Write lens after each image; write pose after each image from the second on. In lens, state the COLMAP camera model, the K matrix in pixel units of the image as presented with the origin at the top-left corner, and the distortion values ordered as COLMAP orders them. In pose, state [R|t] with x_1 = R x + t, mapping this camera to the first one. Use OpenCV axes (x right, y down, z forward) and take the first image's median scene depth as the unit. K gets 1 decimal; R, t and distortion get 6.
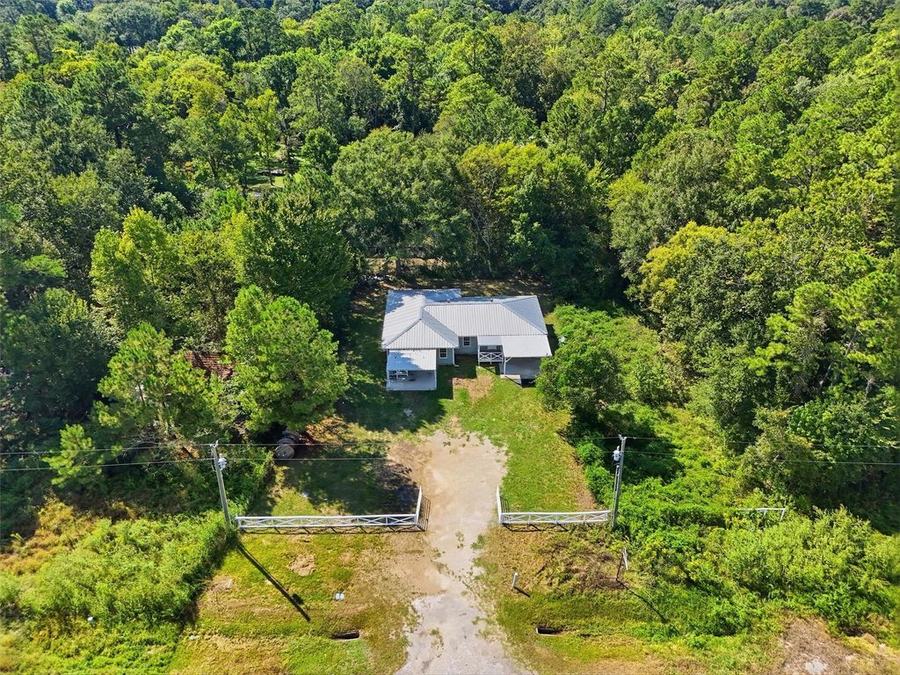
lens RADIAL K [[687.8, 0, 450.8], [0, 687.8, 336.0], [0, 0, 1]] dist [0.022256, -0.002399]
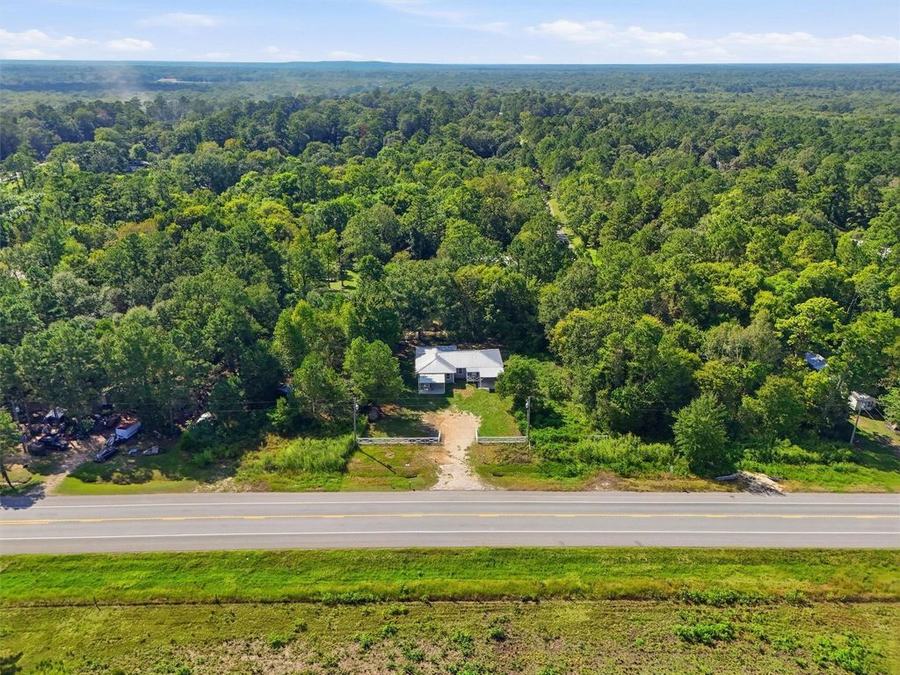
lens RADIAL K [[687.8, 0, 450.0], [0, 687.8, 337.8], [0, 0, 1]] dist [0.022256, -0.002399]
pose [[0.999853, -0.000342, 0.017166, -0.041408], [0.002732, 0.990231, -0.139410, 0.198842], [-0.016951, 0.139437, 0.990086, -0.962732]]
